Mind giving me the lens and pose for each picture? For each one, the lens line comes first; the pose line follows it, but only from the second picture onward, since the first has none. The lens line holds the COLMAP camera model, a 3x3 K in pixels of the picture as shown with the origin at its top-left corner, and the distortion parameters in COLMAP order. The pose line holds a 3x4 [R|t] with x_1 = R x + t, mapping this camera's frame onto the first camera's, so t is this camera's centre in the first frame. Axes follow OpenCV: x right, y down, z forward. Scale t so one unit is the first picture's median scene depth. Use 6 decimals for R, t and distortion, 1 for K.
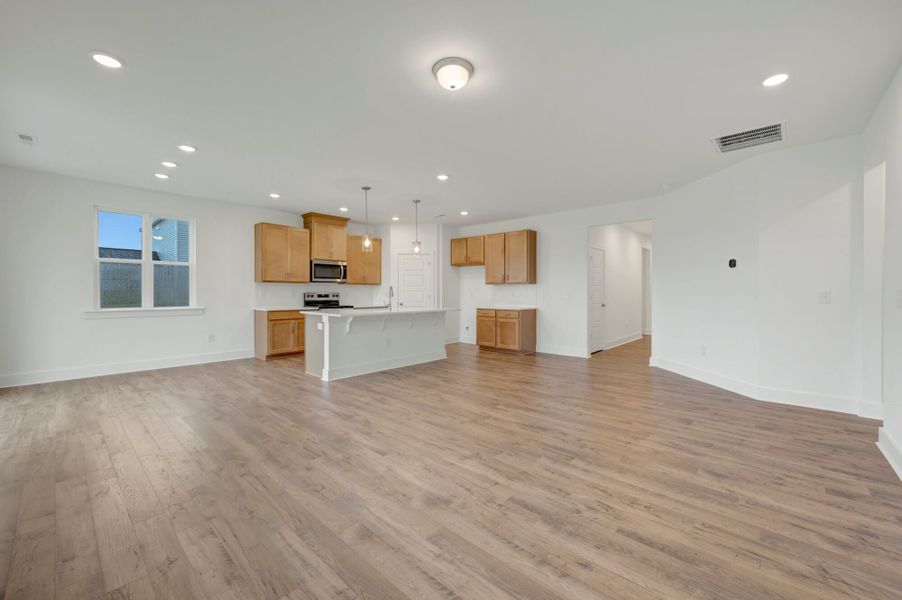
lens RADIAL K [[357.3, 0, 454.2], [0, 357.3, 298.0], [0, 0, 1]] dist [0.000056, -0.000266]
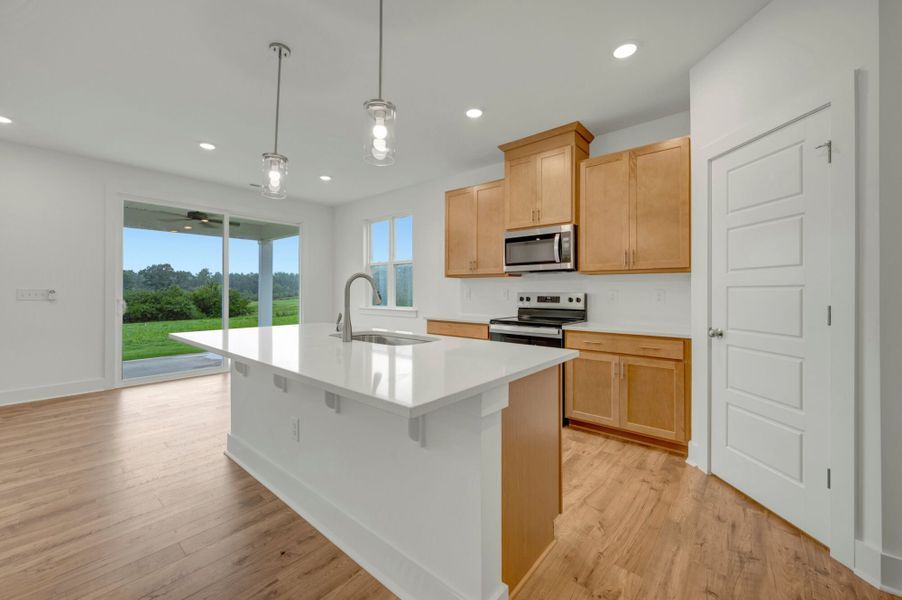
lens RADIAL K [[357.3, 0, 454.5], [0, 357.3, 291.3], [0, 0, 1]] dist [0.000056, -0.000266]
pose [[0.037242, -0.002263, -0.999304, 0.142861], [-0.018973, 0.999816, -0.002971, -0.014267], [0.999126, 0.019071, 0.037192, 0.900483]]
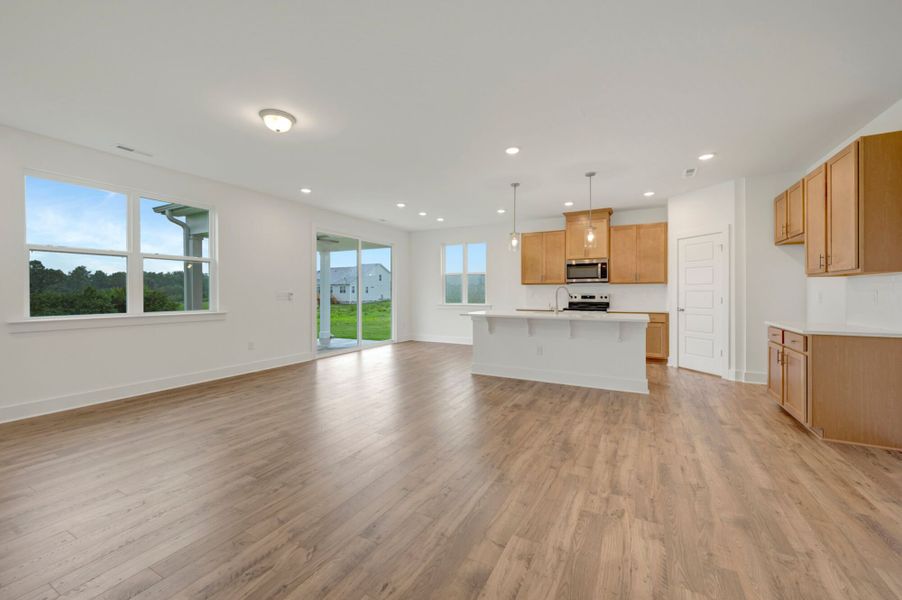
lens RADIAL K [[357.3, 0, 453.9], [0, 357.3, 293.2], [0, 0, 1]] dist [0.000056, -0.000266]
pose [[0.243368, 0.000705, -0.969934, 0.484606], [-0.015202, 0.999880, -0.003088, -0.008540], [0.969815, 0.015497, 0.243349, 0.457237]]
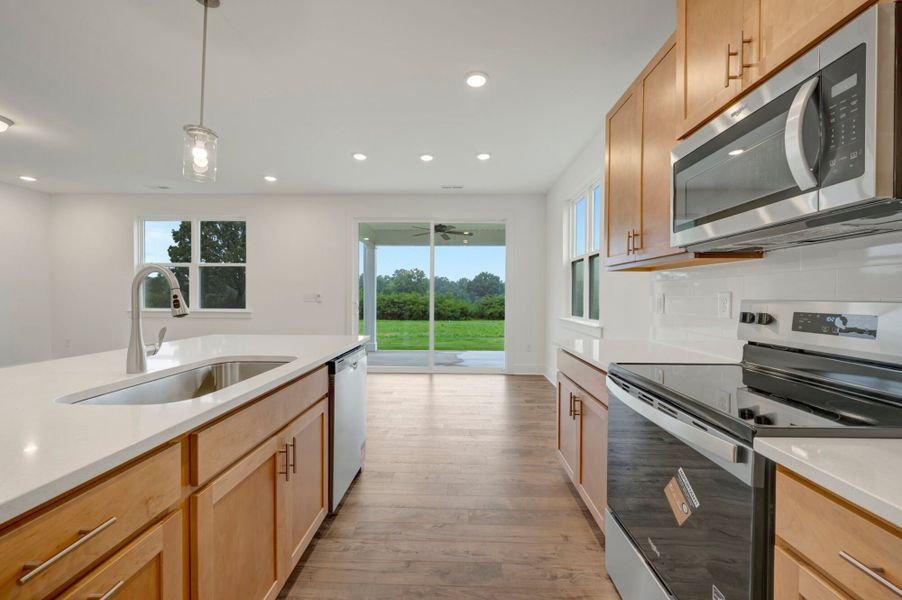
lens RADIAL K [[357.3, 0, 453.4], [0, 357.3, 299.4], [0, 0, 1]] dist [0.000056, -0.000266]
pose [[-0.753987, 0.000605, -0.656889, -0.151443], [-0.018662, 0.999576, 0.022341, -0.018350], [0.656624, 0.029103, -0.753656, 1.071680]]
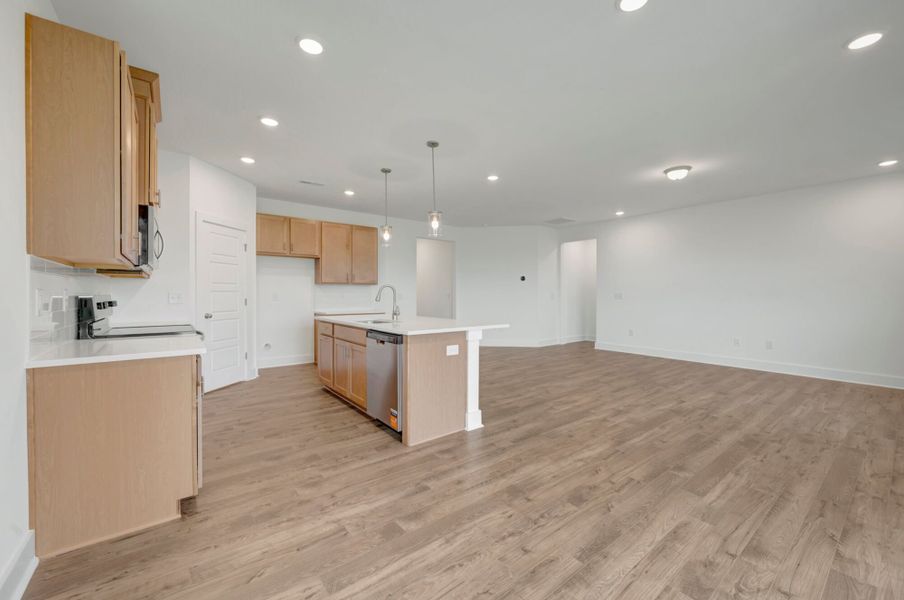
lens RADIAL K [[358.1, 0, 454.0], [0, 358.1, 293.3], [0, 0, 1]] dist [0.000056, -0.000266]
pose [[0.176778, 0.001551, 0.984249, -0.697648], [0.016676, 0.999850, -0.004571, -0.009946], [-0.984109, 0.017221, 0.176726, 0.631386]]
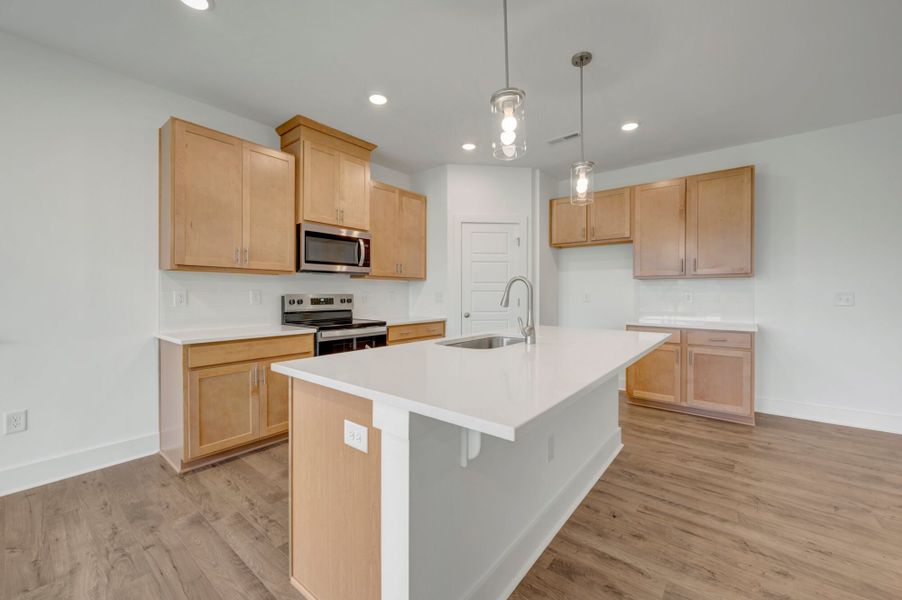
lens RADIAL K [[357.3, 0, 451.9], [0, 357.3, 297.4], [0, 0, 1]] dist [0.000056, -0.000266]
pose [[0.998331, 0.000050, 0.057743, -0.231695], [0.000304, 0.999981, -0.006115, -0.008907], [-0.057742, 0.006122, 0.998313, 0.535631]]
